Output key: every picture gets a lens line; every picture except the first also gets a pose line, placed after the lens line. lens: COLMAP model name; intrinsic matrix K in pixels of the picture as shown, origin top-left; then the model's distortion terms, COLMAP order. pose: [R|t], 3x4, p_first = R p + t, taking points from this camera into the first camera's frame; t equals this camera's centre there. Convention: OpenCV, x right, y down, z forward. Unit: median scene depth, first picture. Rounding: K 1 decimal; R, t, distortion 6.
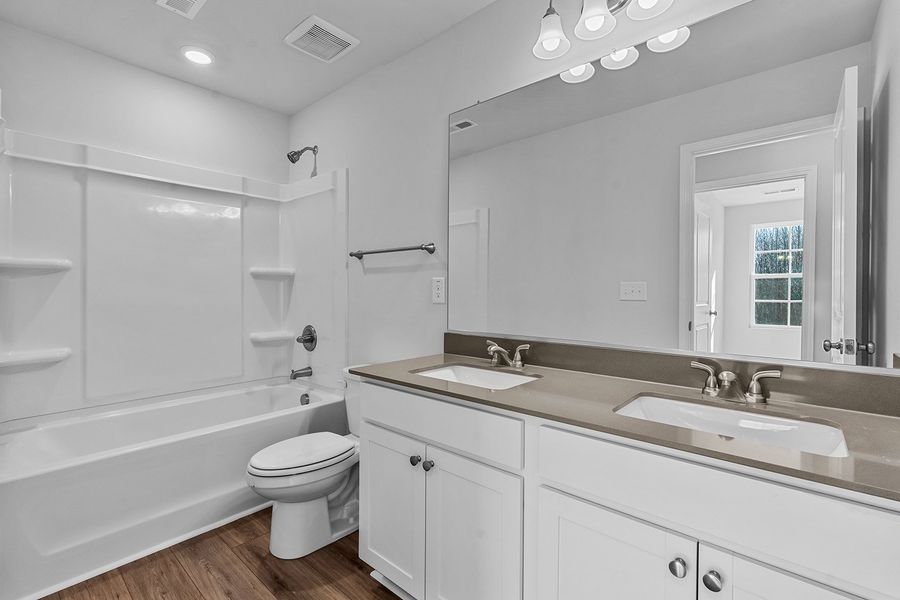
lens RADIAL K [[406.4, 0, 450.8], [0, 406.4, 312.5], [0, 0, 1]] dist [-0.035795, 0.000174]
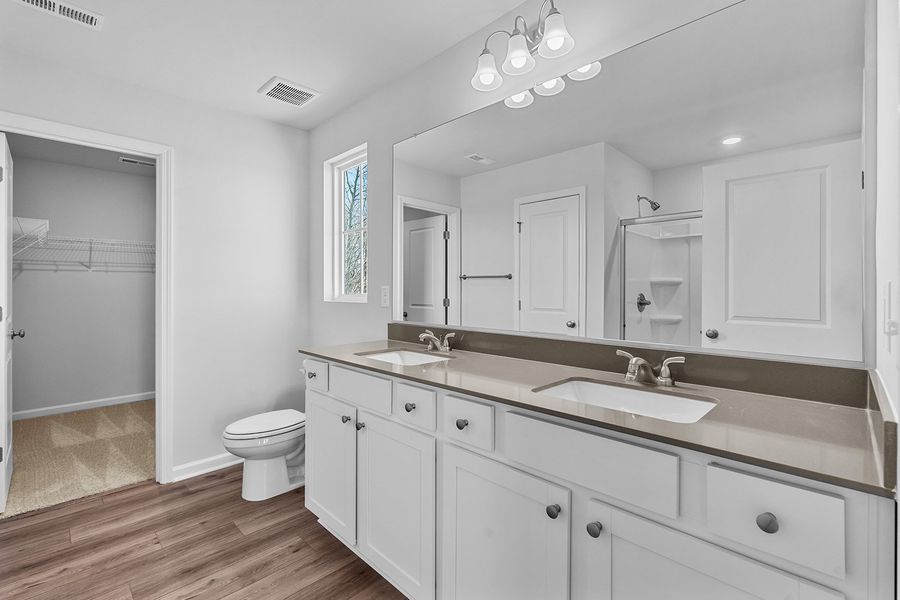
lens RADIAL K [[413.2, 0, 460.7], [0, 413.2, 301.3], [0, 0, 1]] dist [-0.001227, -0.000629]
pose [[0.999186, -0.002581, -0.040270, 0.249467], [0.001676, 0.999746, -0.022487, 0.012085], [0.040318, 0.022401, 0.998936, -0.232583]]
